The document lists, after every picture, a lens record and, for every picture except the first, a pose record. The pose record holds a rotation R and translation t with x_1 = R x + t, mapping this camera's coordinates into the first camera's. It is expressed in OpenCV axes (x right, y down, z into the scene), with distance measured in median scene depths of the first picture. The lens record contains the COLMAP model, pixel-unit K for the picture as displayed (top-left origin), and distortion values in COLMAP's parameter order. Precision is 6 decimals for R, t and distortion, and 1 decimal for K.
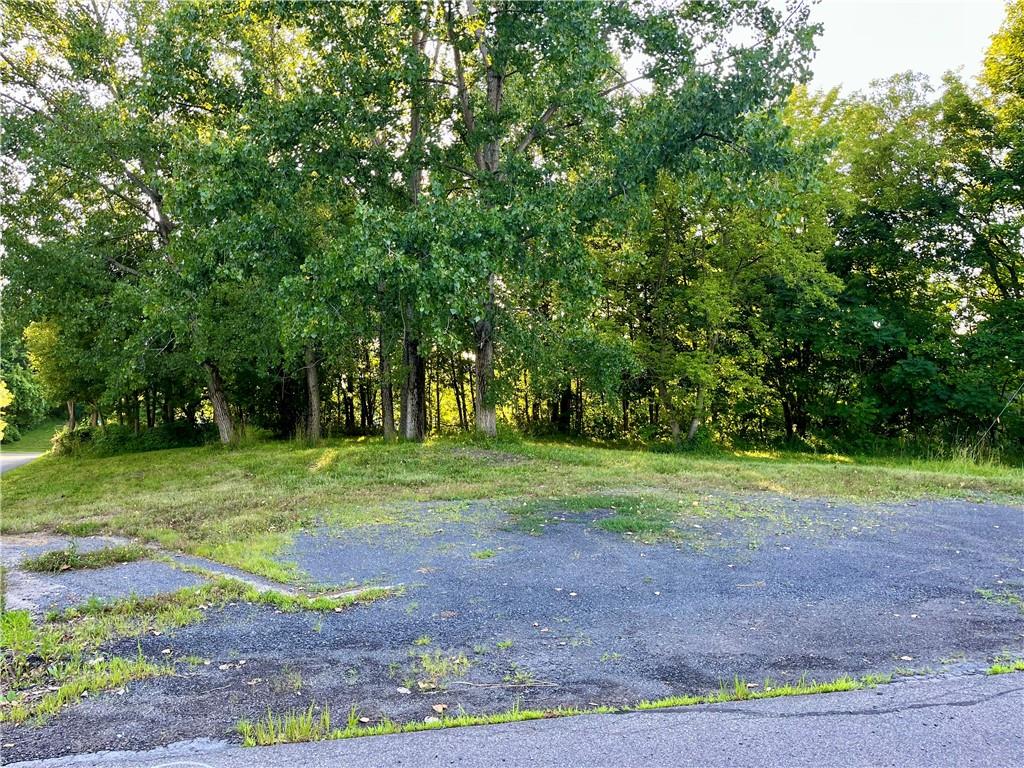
lens RADIAL K [[784.3, 0, 513.4], [0, 784.3, 386.6], [0, 0, 1]] dist [-0.000314, -0.000714]
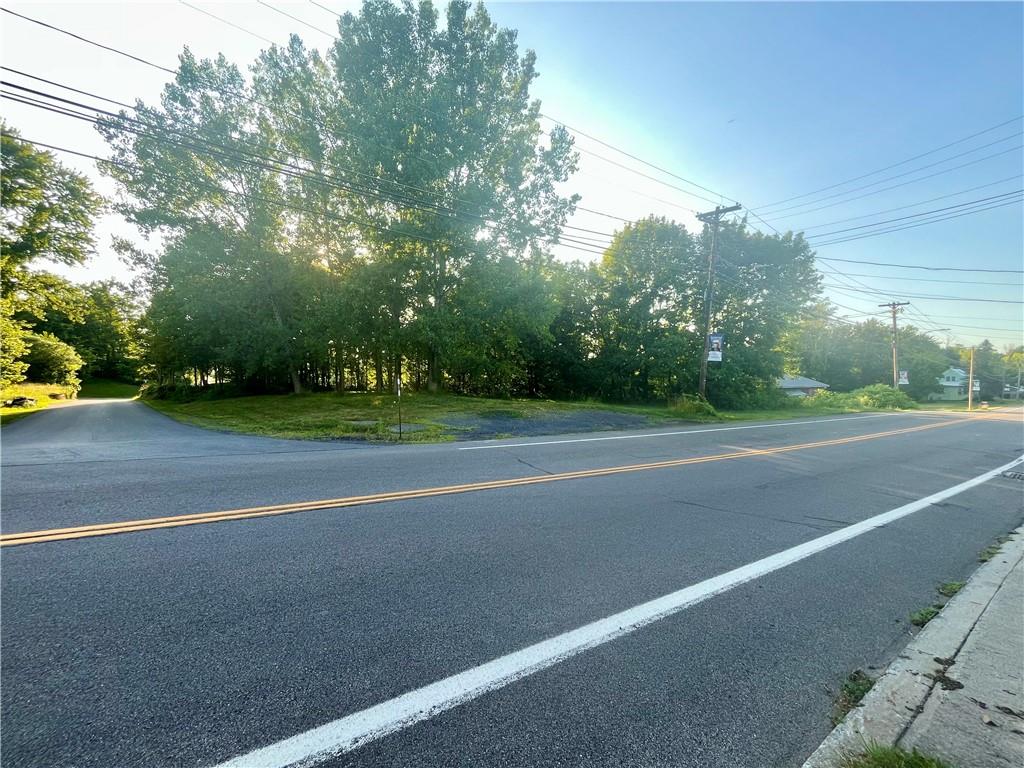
lens RADIAL K [[414.1, 0, 511.0], [0, 414.1, 385.9], [0, 0, 1]] dist [-0.002566, -0.000769]
pose [[0.946647, 0.014697, 0.321937, -0.175342], [-0.030811, 0.998511, 0.045014, -0.021981], [-0.320796, -0.052532, 0.945690, -0.310514]]
